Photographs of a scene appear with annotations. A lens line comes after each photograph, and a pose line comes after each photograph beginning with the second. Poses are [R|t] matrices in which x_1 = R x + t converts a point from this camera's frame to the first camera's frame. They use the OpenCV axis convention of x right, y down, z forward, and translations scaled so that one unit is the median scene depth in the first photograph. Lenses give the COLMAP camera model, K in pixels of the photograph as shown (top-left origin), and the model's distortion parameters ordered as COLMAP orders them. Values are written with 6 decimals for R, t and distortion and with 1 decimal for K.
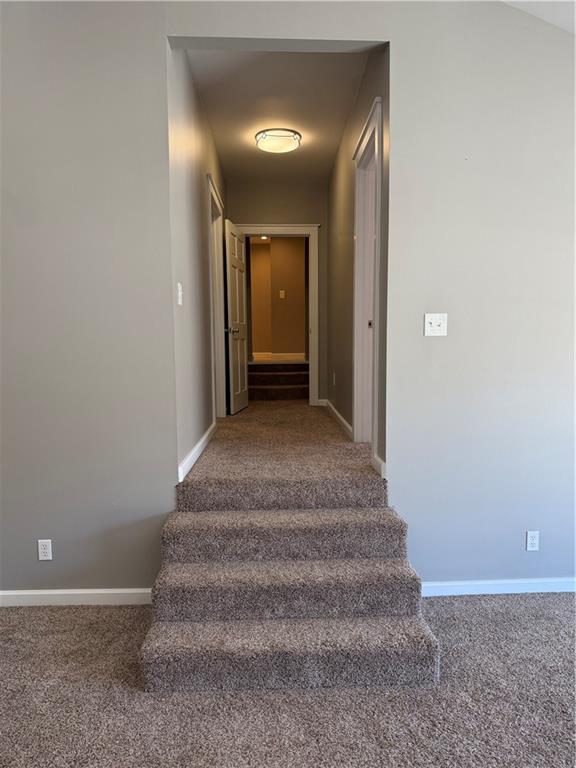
lens RADIAL K [[540.7, 0, 286.0], [0, 540.7, 386.4], [0, 0, 1]] dist [0.168861, -0.347929]
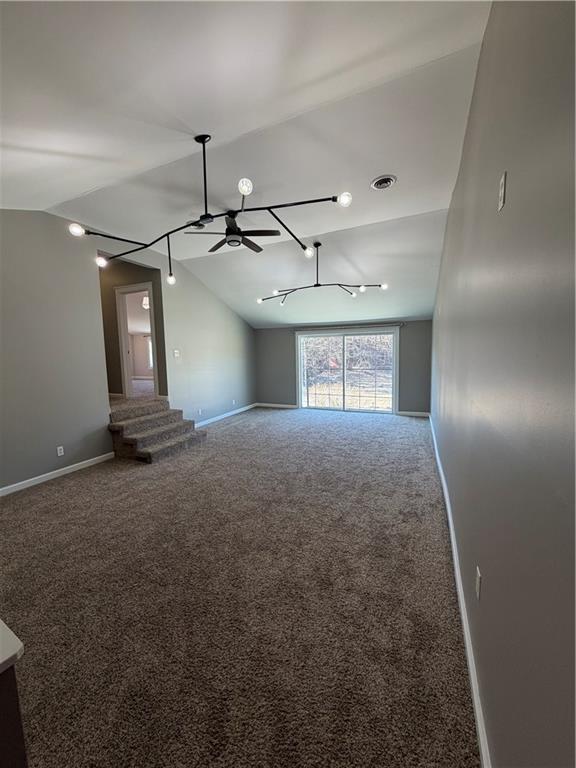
lens RADIAL K [[305.7, 0, 287.5], [0, 305.7, 381.3], [0, 0, 1]] dist [-0.000176, 0.000196]
pose [[0.448164, -0.097167, 0.888655, -1.166879], [0.036152, 0.995232, 0.090588, -0.096717], [-0.893220, -0.008471, 0.449540, -0.507843]]
